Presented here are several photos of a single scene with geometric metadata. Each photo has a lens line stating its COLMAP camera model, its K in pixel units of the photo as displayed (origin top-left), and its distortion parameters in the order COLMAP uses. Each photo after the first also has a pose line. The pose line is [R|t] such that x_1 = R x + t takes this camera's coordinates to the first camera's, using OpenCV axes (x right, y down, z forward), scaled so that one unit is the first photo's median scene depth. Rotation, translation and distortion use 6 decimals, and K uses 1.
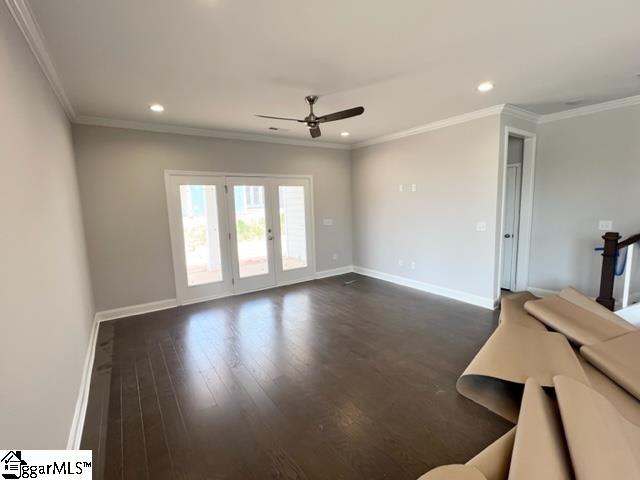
lens RADIAL K [[298.7, 0, 321.5], [0, 298.7, 242.9], [0, 0, 1]] dist [-0.002225, 0.001074]
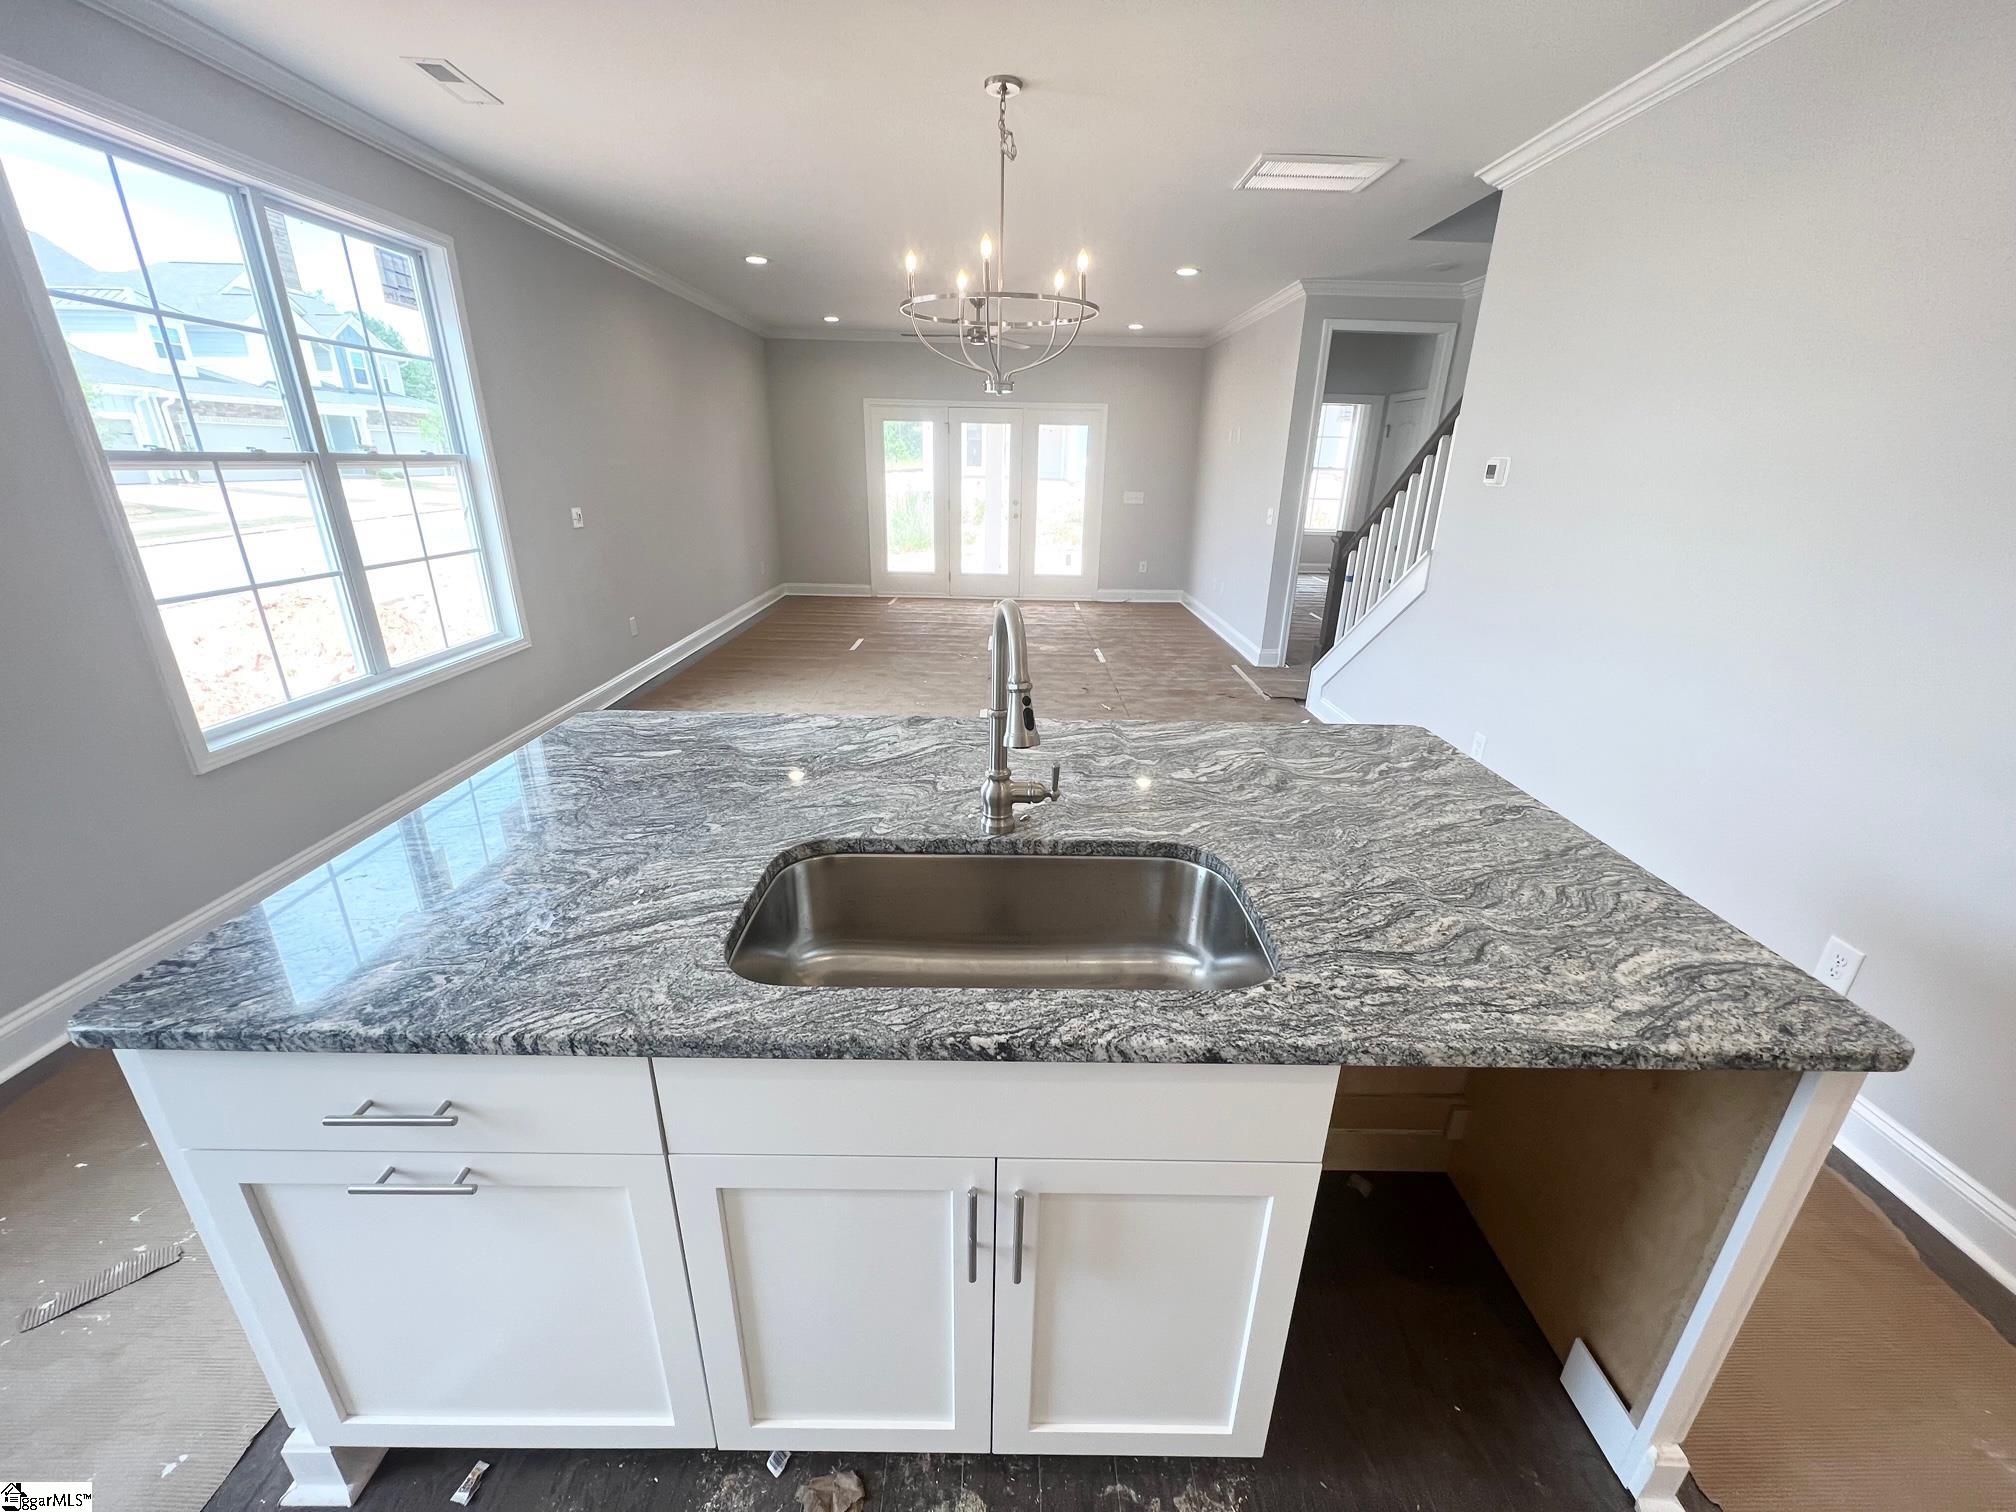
lens RADIAL K [[801.4, 0, 1008.6], [0, 801.4, 758.6], [0, 0, 1]] dist [-0.000734, 0.000092]
pose [[0.829819, 0.237095, -0.505160, 0.760136], [-0.115621, 0.958658, 0.260013, 0.035445], [0.545924, -0.157356, 0.822926, -0.427006]]
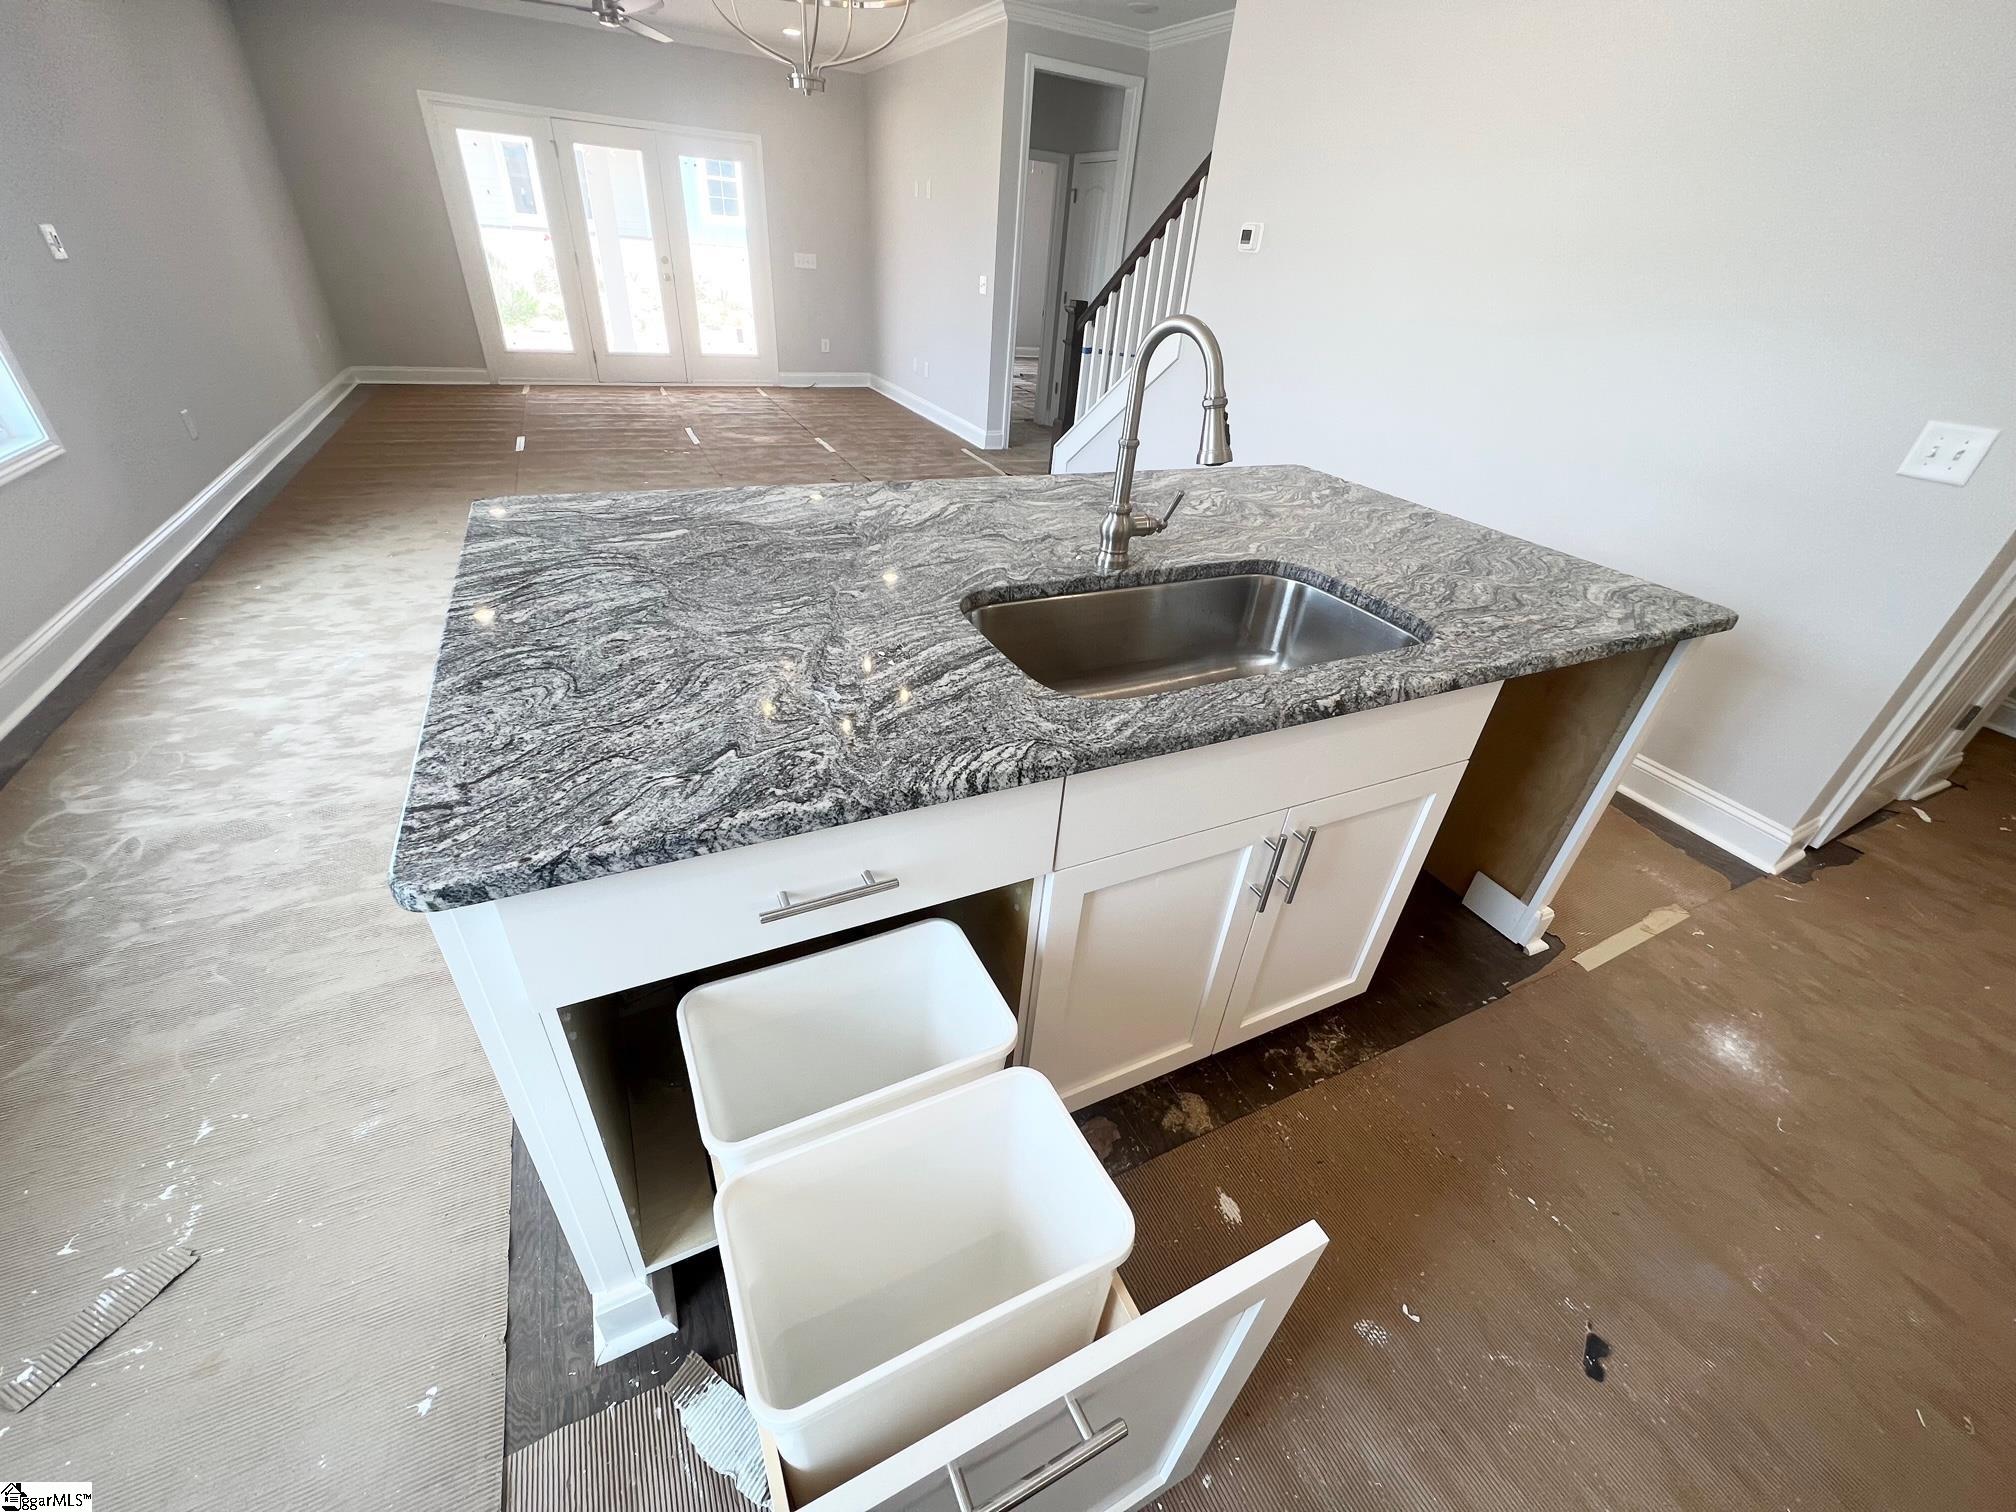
lens RADIAL K [[801.4, 0, 1009.2], [0, 801.4, 757.8], [0, 0, 1]] dist [-0.000734, 0.000092]
pose [[0.985285, 0.158905, -0.062958, 0.620163], [-0.117968, 0.898761, 0.422271, 0.074432], [0.123685, -0.408630, 0.904281, -0.497941]]
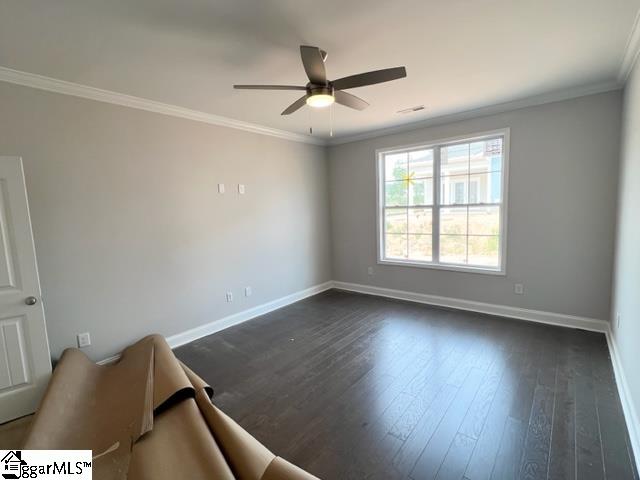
lens RADIAL K [[298.7, 0, 319.1], [0, 298.7, 243.5], [0, 0, 1]] dist [-0.002225, 0.001074]
pose [[-0.956227, 0.091667, -0.277897, 0.564664], [0.023282, 0.970490, 0.240015, -0.068311], [0.291698, 0.223039, -0.930143, 0.497741]]
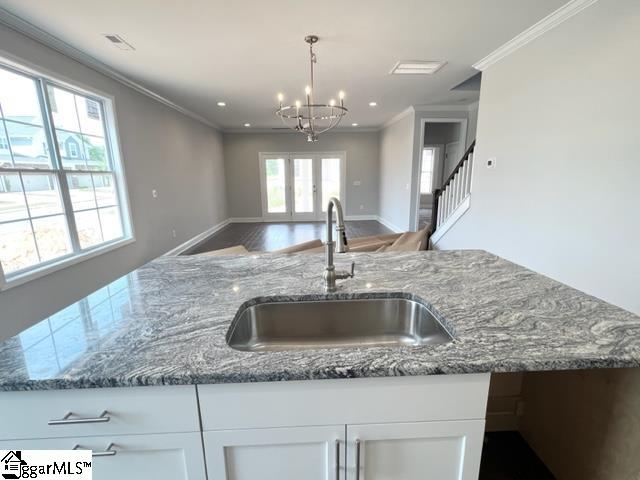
lens RADIAL K [[298.7, 0, 319.8], [0, 298.7, 241.4], [0, 0, 1]] dist [-0.002225, 0.001074]
pose [[0.851027, 0.131582, -0.508370, 0.741939], [-0.080150, 0.989302, 0.121888, 0.057705], [0.518970, -0.062984, 0.852469, -0.427241]]
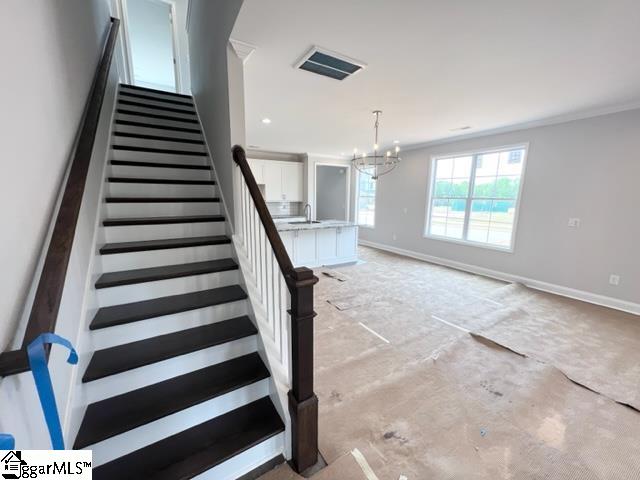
lens RADIAL K [[254.4, 0, 321.3], [0, 254.4, 244.0], [0, 0, 1]] dist [-0.000734, 0.000092]
pose [[-0.997681, 0.019473, 0.065215, 0.518196], [0.039390, 0.946622, 0.319929, -0.131866], [-0.055504, 0.321756, -0.945194, 0.797790]]
